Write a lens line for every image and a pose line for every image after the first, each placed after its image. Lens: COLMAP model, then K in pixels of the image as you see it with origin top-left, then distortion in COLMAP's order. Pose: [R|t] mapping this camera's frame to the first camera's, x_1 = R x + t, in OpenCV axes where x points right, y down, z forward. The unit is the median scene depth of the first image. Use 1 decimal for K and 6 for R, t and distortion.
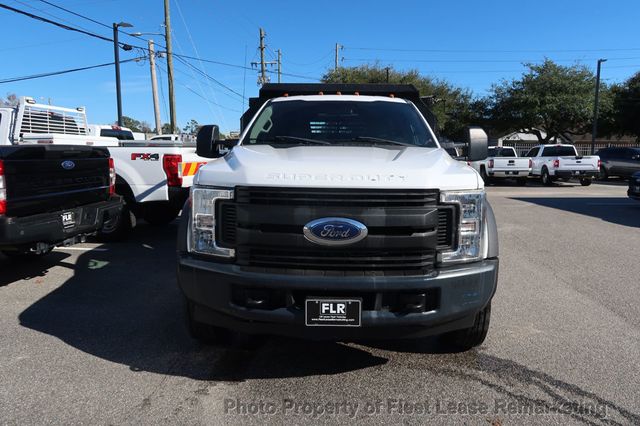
lens RADIAL K [[441.6, 0, 319.3], [0, 441.6, 211.4], [0, 0, 1]] dist [-0.035559, 0.017950]
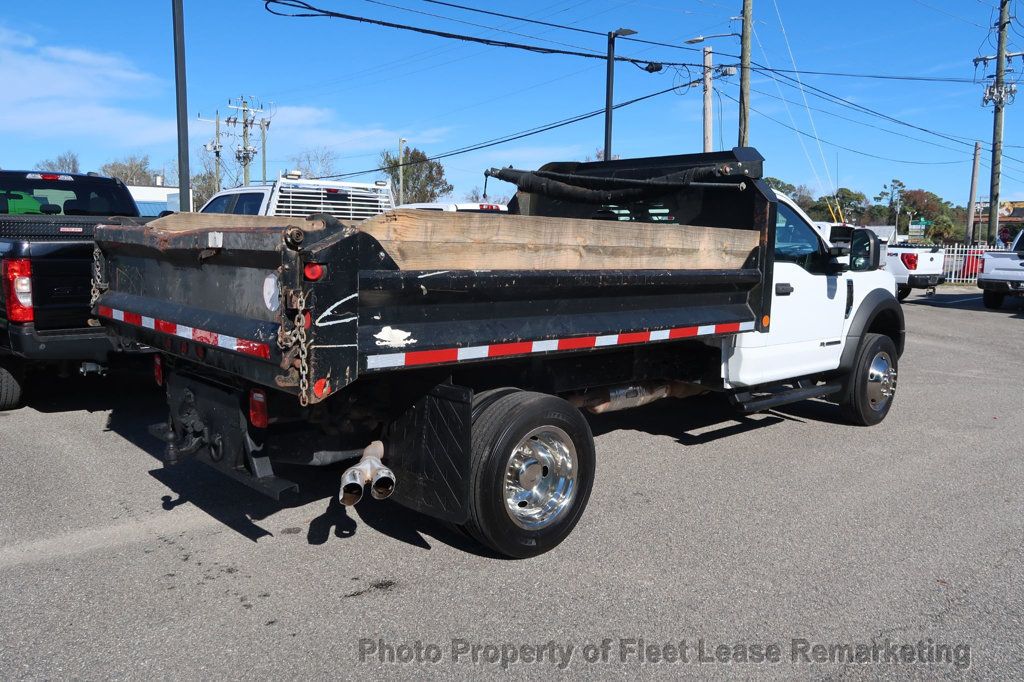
lens RADIAL K [[795.5, 0, 511.6], [0, 795.5, 338.5], [0, 0, 1]] dist [-0.015438, 0.013954]
pose [[0.746422, 0.093917, -0.658813, 0.142592], [-0.101314, 0.994489, 0.026982, -0.014075], [0.657716, 0.046607, 0.751823, 0.065496]]
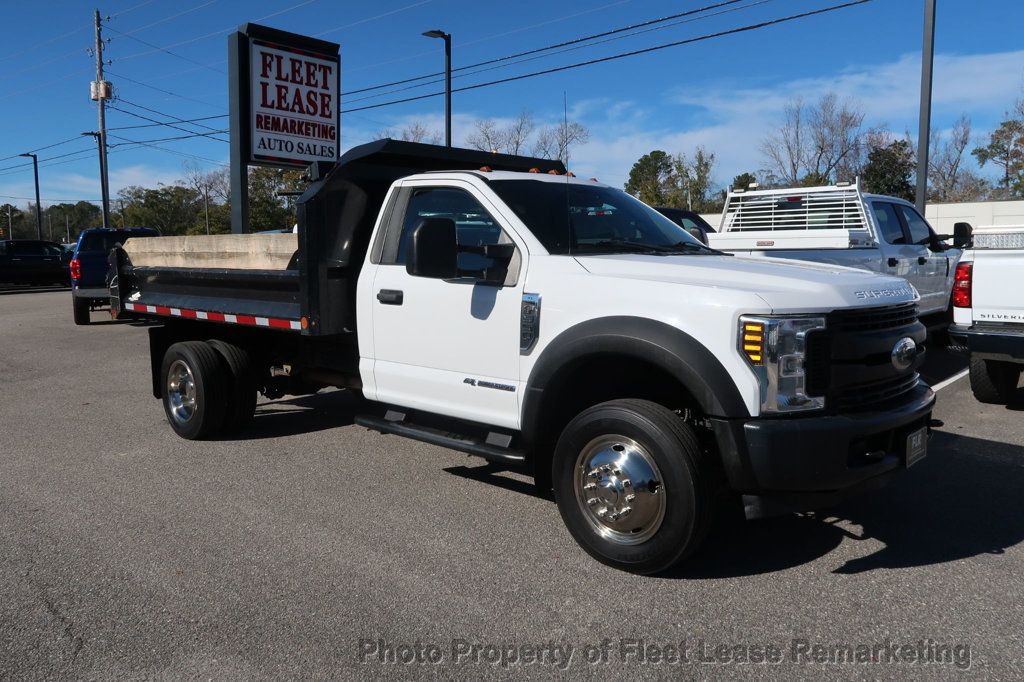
lens RADIAL K [[795.5, 0, 516.3], [0, 795.5, 343.0], [0, 0, 1]] dist [-0.015438, 0.013954]
pose [[-0.610833, 0.088686, -0.786777, 0.182560], [-0.093349, 0.978709, 0.182794, -0.055840], [0.786237, 0.185102, -0.589549, 0.416970]]
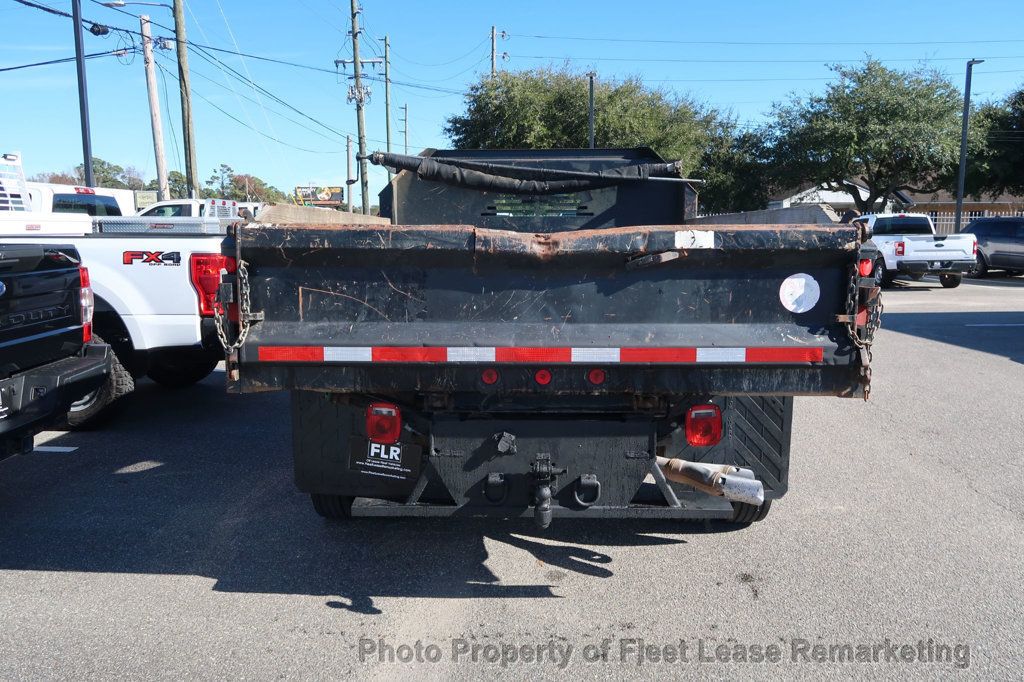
lens RADIAL K [[795.5, 0, 510.1], [0, 795.5, 337.7], [0, 0, 1]] dist [-0.015438, 0.013954]
pose [[0.997928, -0.012584, 0.063103, -0.012764], [0.011993, 0.999881, 0.009736, -0.009290], [-0.063218, -0.008959, 0.997960, 0.020447]]
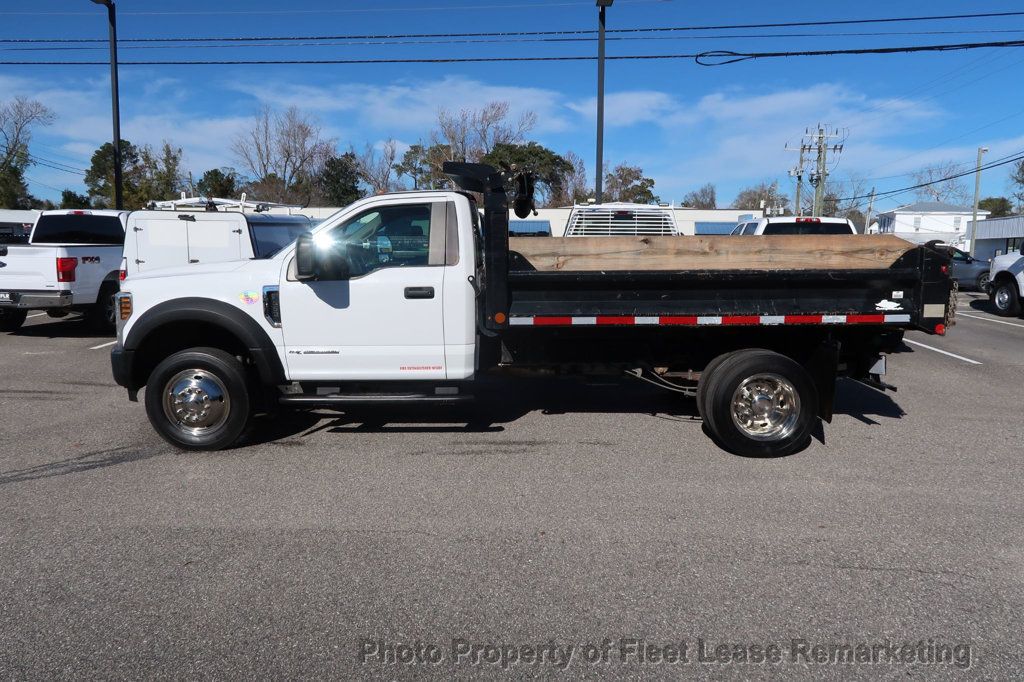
lens RADIAL K [[706.6, 0, 509.5], [0, 706.6, 340.2], [0, 0, 1]] dist [-0.035559, 0.017950]
pose [[0.047504, 0.130224, -0.990346, 0.254180], [-0.134885, 0.983220, 0.122817, -0.032515], [0.989722, 0.127749, 0.064272, 0.206497]]
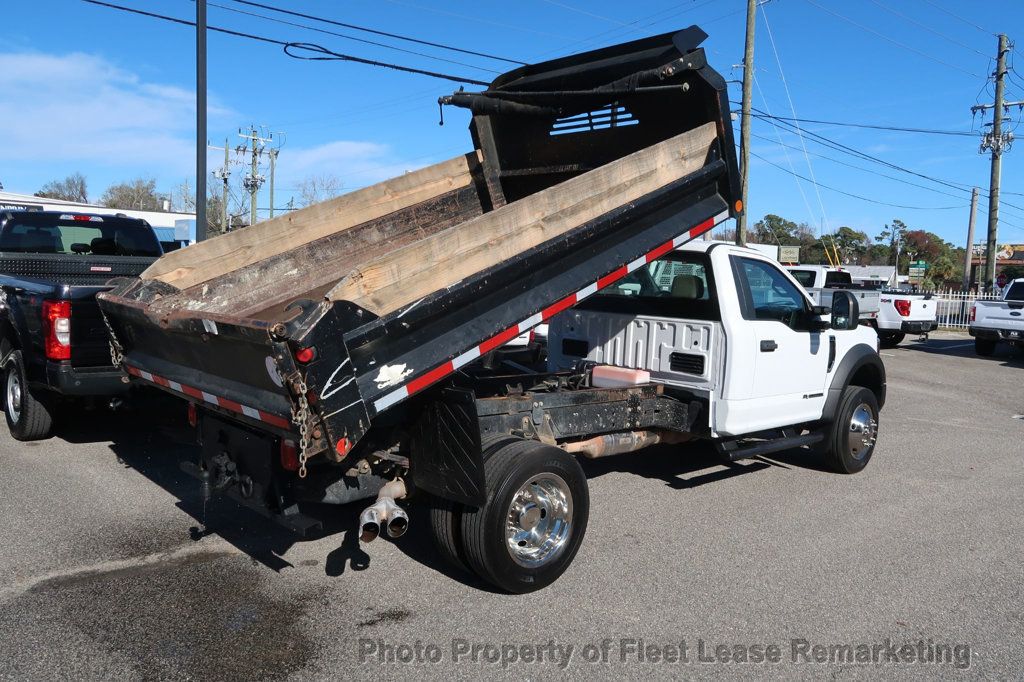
lens RADIAL K [[795.5, 0, 510.7], [0, 795.5, 341.9], [0, 0, 1]] dist [-0.015438, 0.013954]
pose [[0.743334, 0.089169, -0.662951, 0.152307], [-0.124633, 0.992183, -0.006292, -0.019501], [0.657208, 0.087303, 0.748636, 0.052106]]
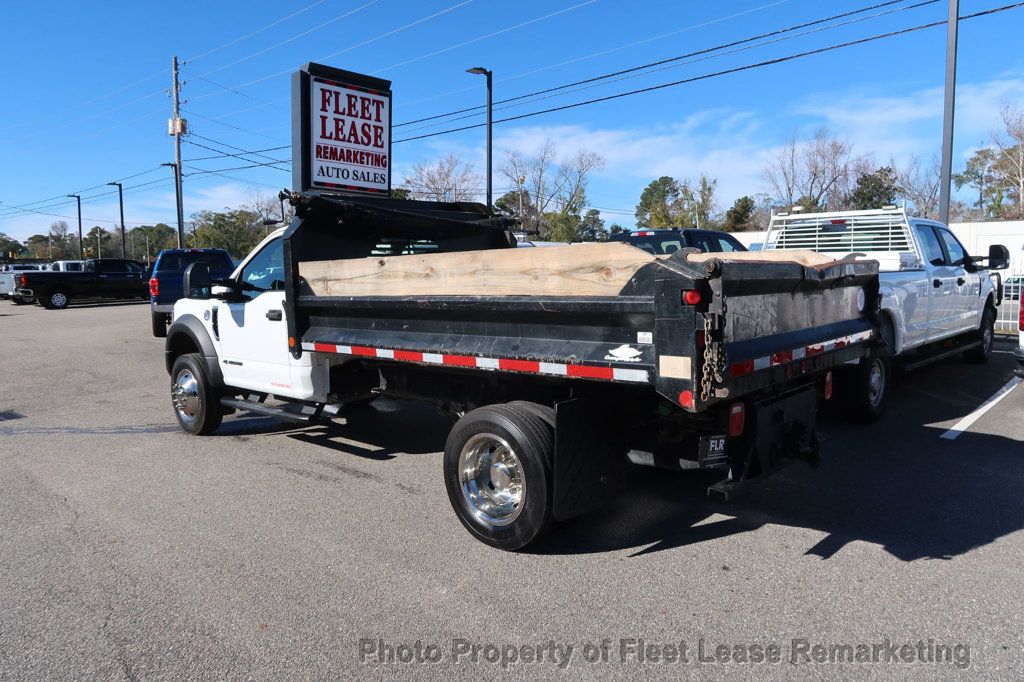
lens RADIAL K [[706.6, 0, 514.3], [0, 706.6, 344.8], [0, 0, 1]] dist [-0.035559, 0.017950]
pose [[-0.636141, 0.083923, -0.766995, 0.170337], [-0.090013, 0.979207, 0.181799, -0.055398], [0.766305, 0.184689, -0.615359, 0.388593]]
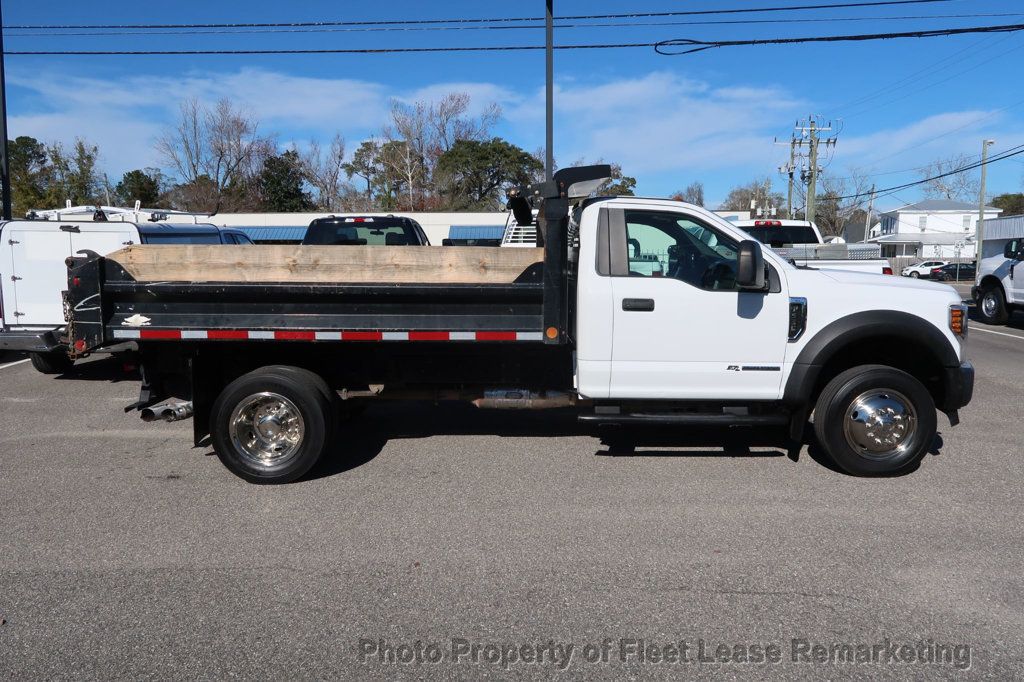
lens RADIAL K [[795.5, 0, 511.5], [0, 795.5, 338.9], [0, 0, 1]] dist [-0.015438, 0.013954]
pose [[0.089490, 0.103344, -0.990612, 0.264721], [-0.122516, 0.988191, 0.092024, -0.035918], [0.988424, 0.113131, 0.101095, 0.226024]]
